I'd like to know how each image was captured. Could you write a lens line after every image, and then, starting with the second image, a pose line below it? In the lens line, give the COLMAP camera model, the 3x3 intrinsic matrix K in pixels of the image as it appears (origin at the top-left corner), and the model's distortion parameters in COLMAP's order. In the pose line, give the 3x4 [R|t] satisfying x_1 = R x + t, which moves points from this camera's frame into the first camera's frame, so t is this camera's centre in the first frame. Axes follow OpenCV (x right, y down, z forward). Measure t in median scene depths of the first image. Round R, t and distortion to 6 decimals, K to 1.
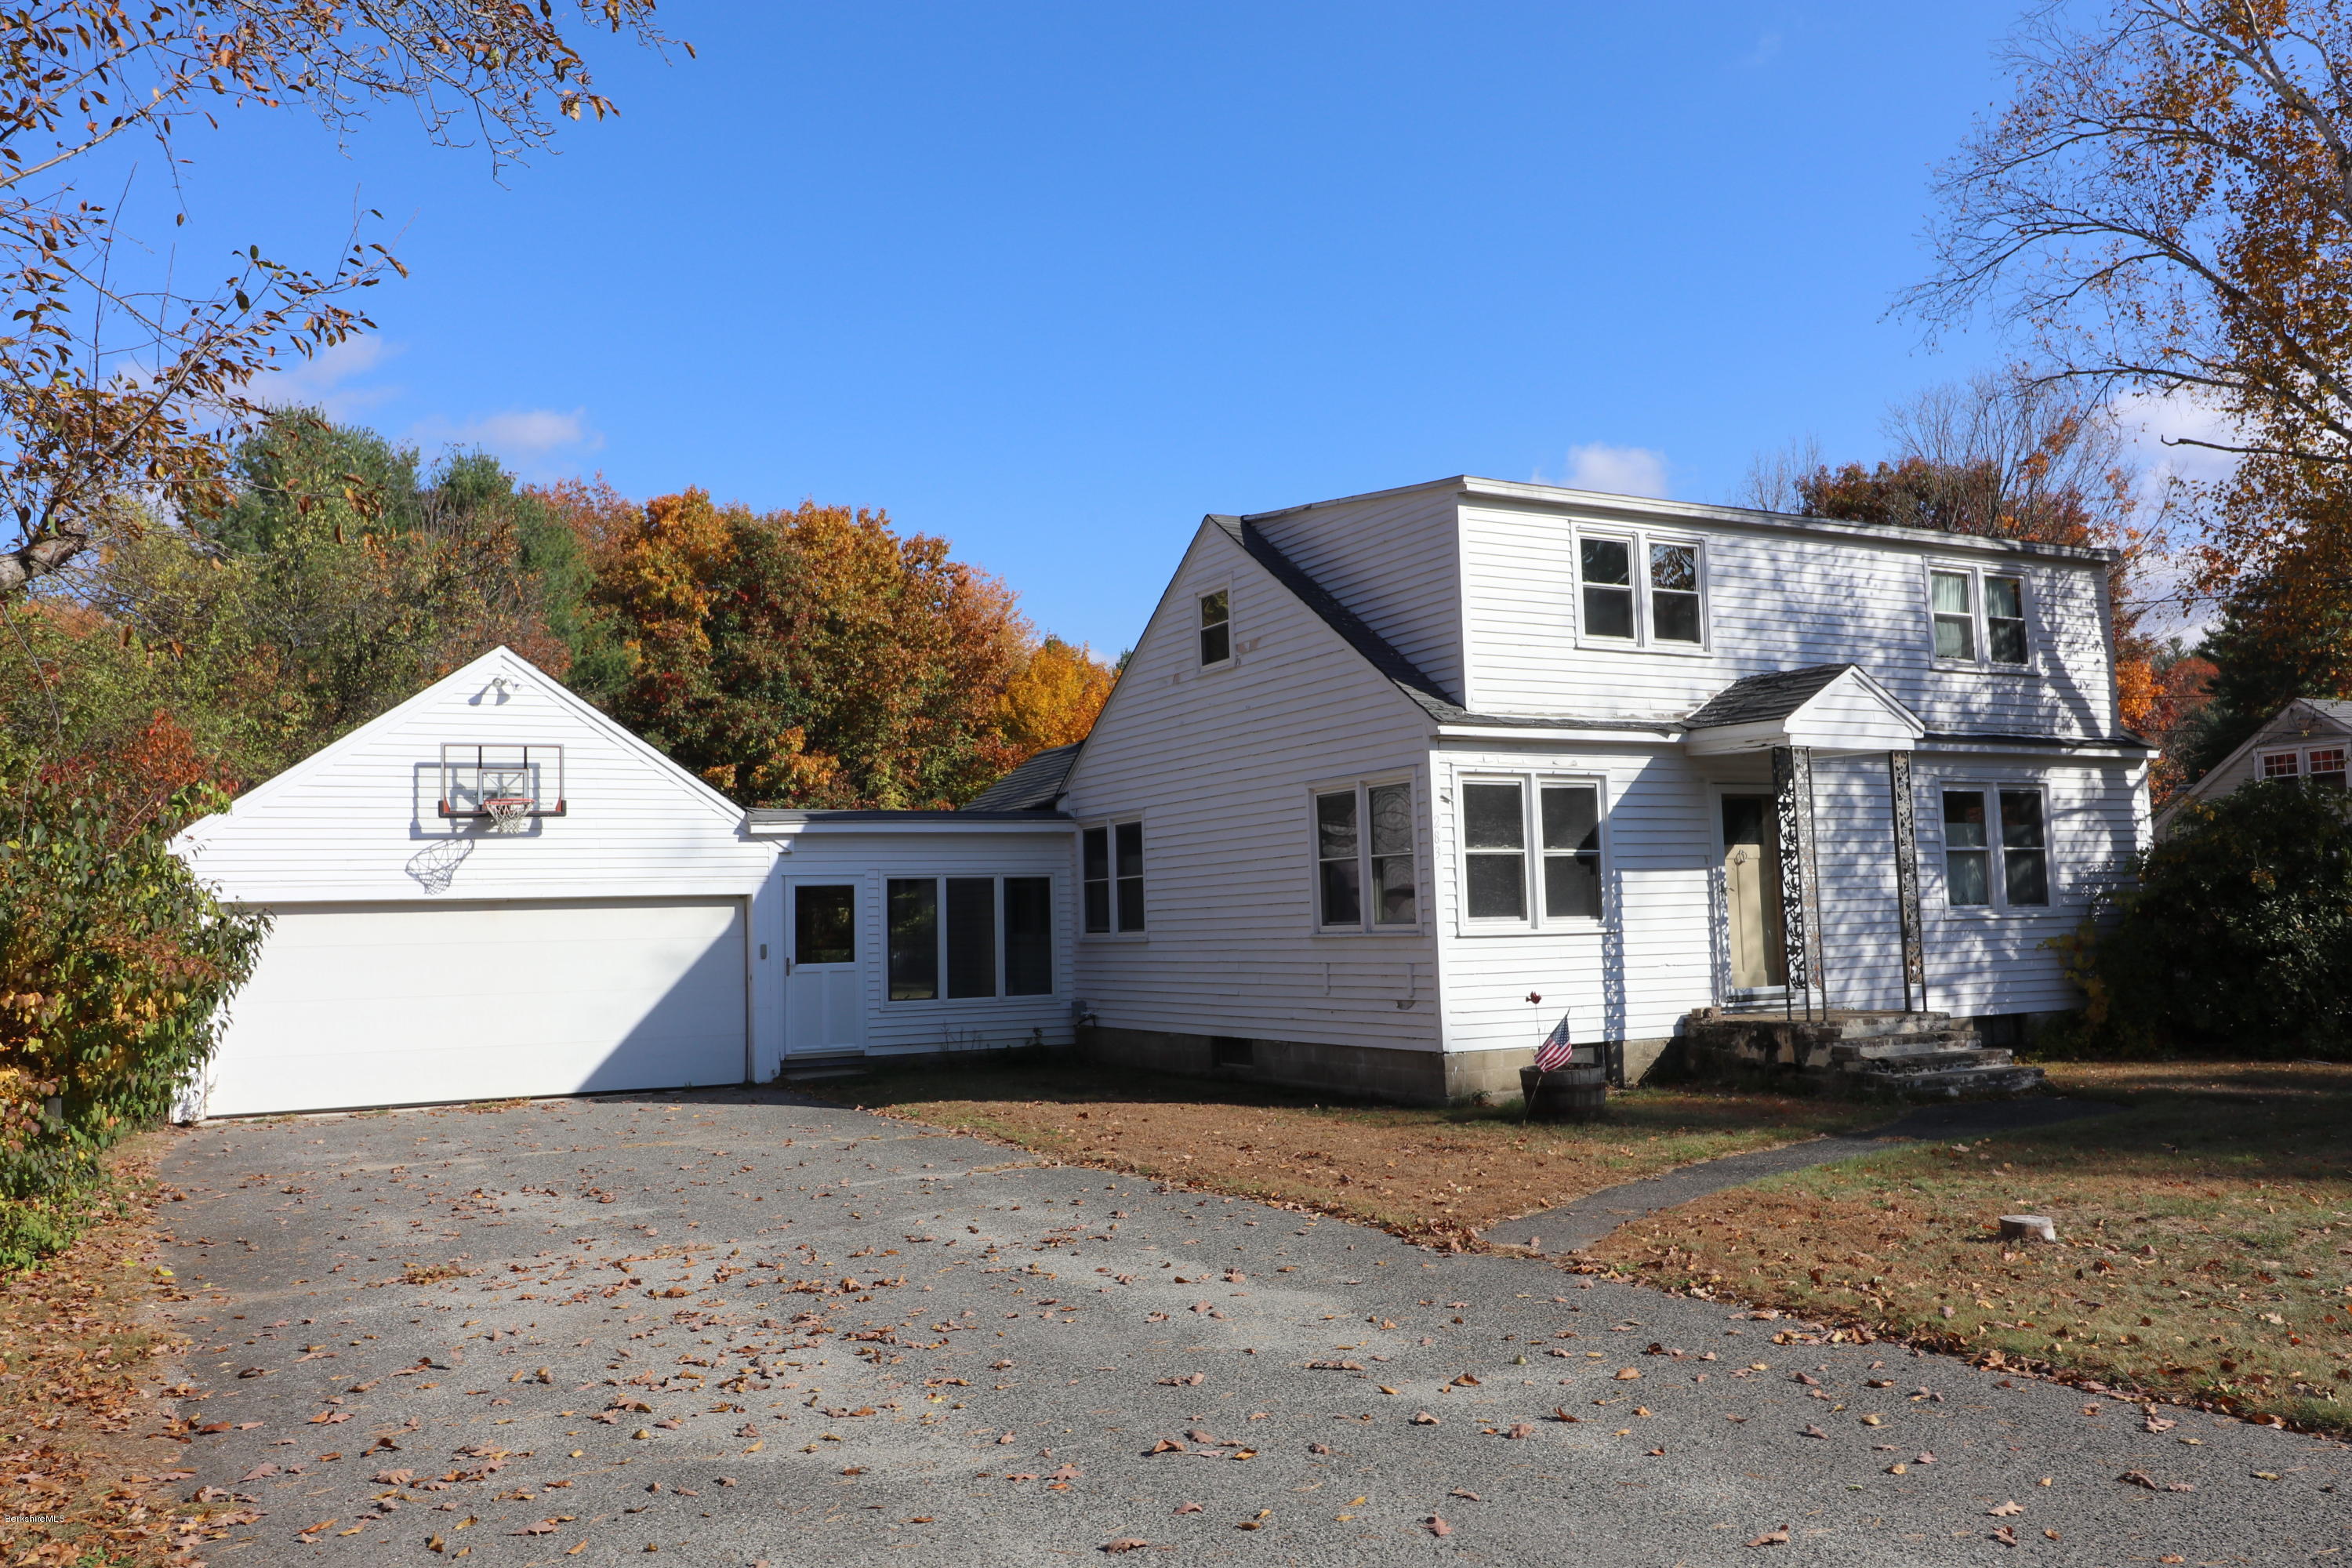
lens RADIAL K [[1842.5, 0, 1170.5], [0, 1842.5, 725.6], [0, 0, 1]] dist [0.004121, -0.000706]
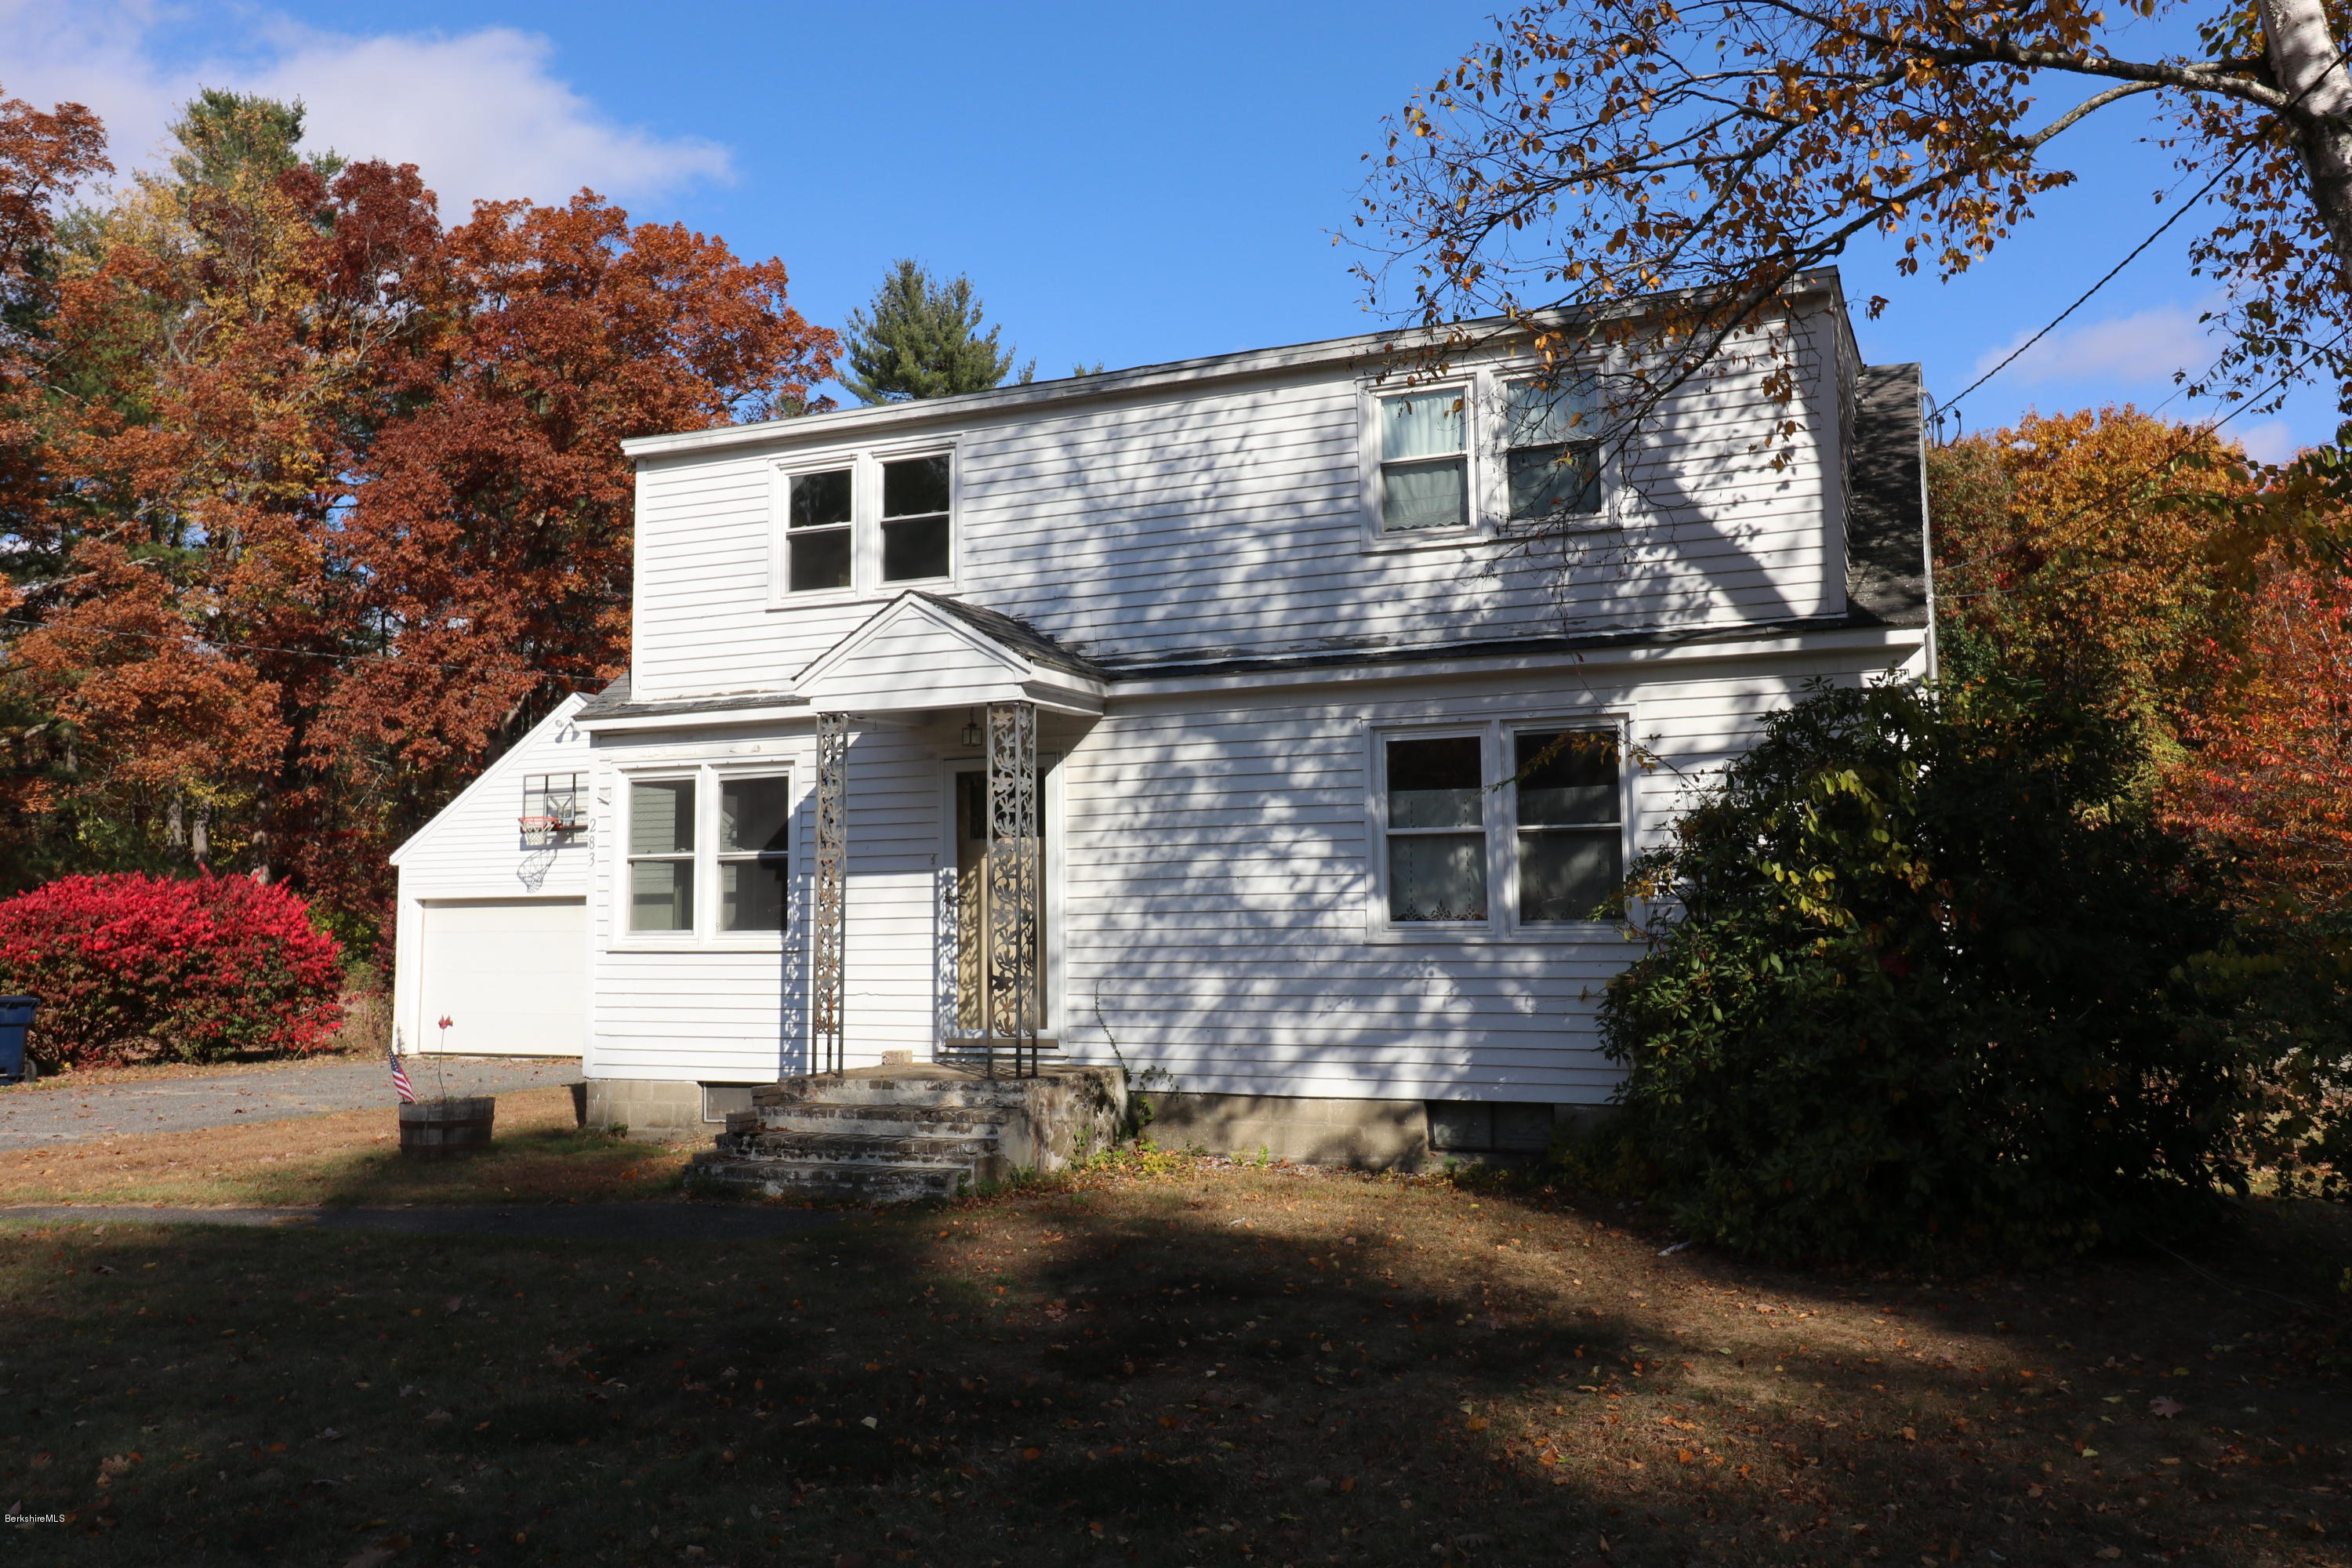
lens RADIAL K [[1842.5, 0, 1170.5], [0, 1842.5, 725.6], [0, 0, 1]] dist [0.004121, -0.000706]
pose [[0.617634, -0.065835, -0.783705, 0.861649], [0.079370, 0.996620, -0.021170, 0.036835], [0.782451, -0.049128, 0.620772, 0.540117]]
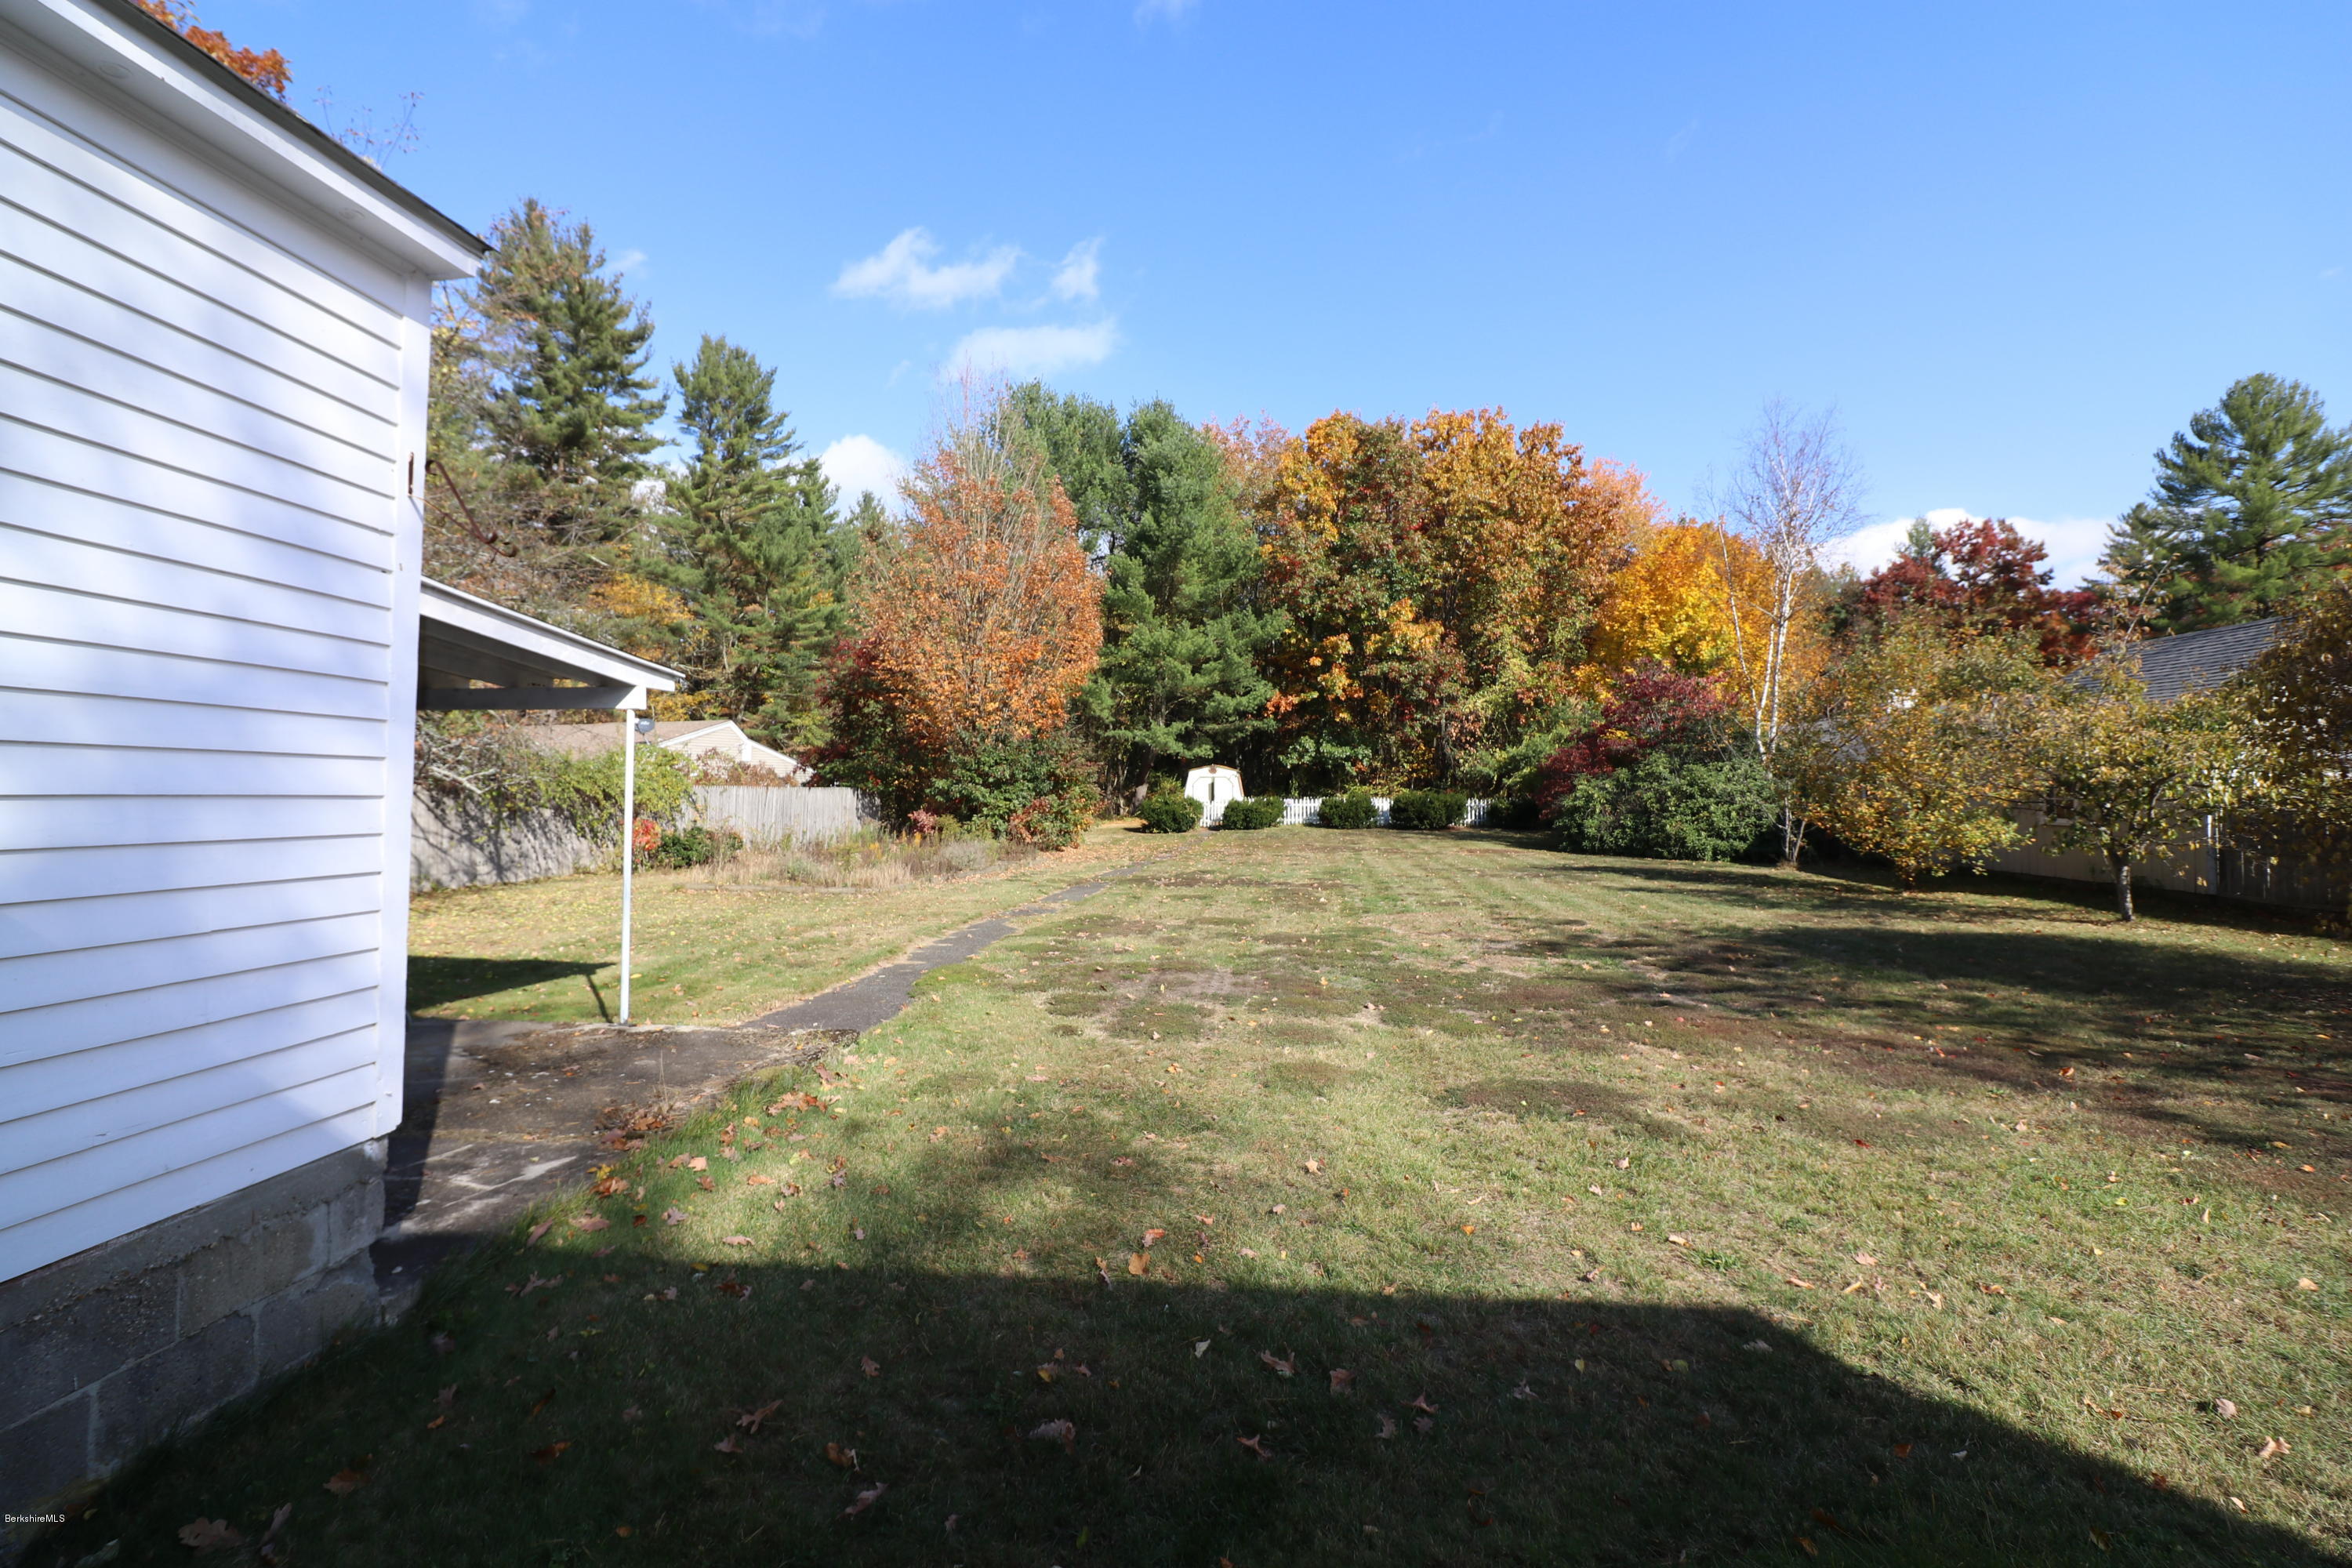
lens RADIAL K [[1076.8, 0, 1166.7], [0, 1076.8, 747.5], [0, 0, 1]] dist [-0.001479, -0.010147]
pose [[0.826308, 0.004216, -0.563202, 0.172346], [0.039977, 0.997011, 0.066116, 0.148218], [0.561797, -0.077147, 0.823670, 1.284365]]
